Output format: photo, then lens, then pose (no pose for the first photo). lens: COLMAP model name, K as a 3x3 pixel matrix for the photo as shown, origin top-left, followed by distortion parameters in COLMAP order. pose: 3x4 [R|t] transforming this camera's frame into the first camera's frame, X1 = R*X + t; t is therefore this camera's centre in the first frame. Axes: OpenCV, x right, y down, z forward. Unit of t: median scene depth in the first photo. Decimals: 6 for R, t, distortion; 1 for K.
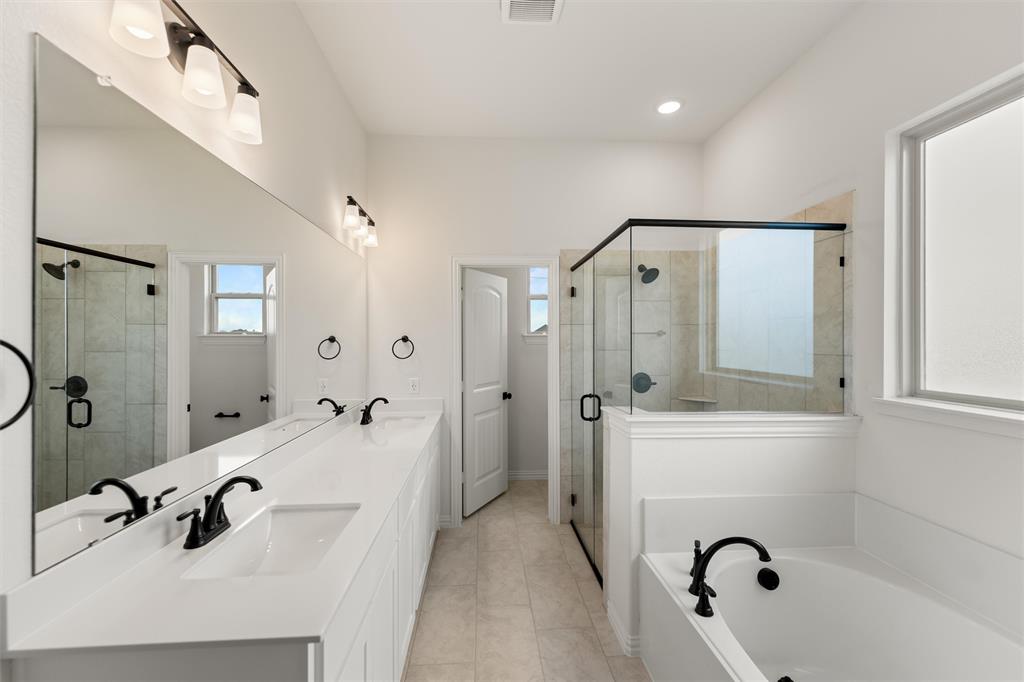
lens RADIAL K [[416.1, 0, 517.8], [0, 416.1, 342.6], [0, 0, 1]] dist [0.001475, -0.000845]
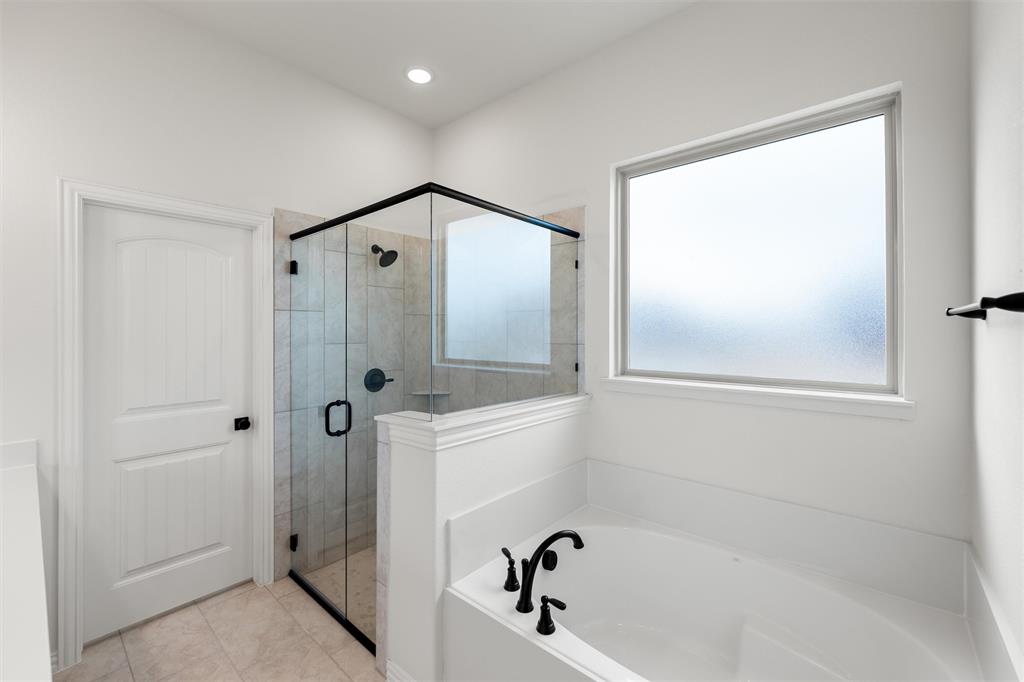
lens RADIAL K [[416.1, 0, 508.7], [0, 416.1, 331.7], [0, 0, 1]] dist [0.001475, -0.000845]
pose [[0.716090, 0.001049, 0.698007, -0.142691], [0.004079, 0.999976, -0.005687, 0.001193], [-0.697996, 0.006920, 0.716068, 0.229426]]
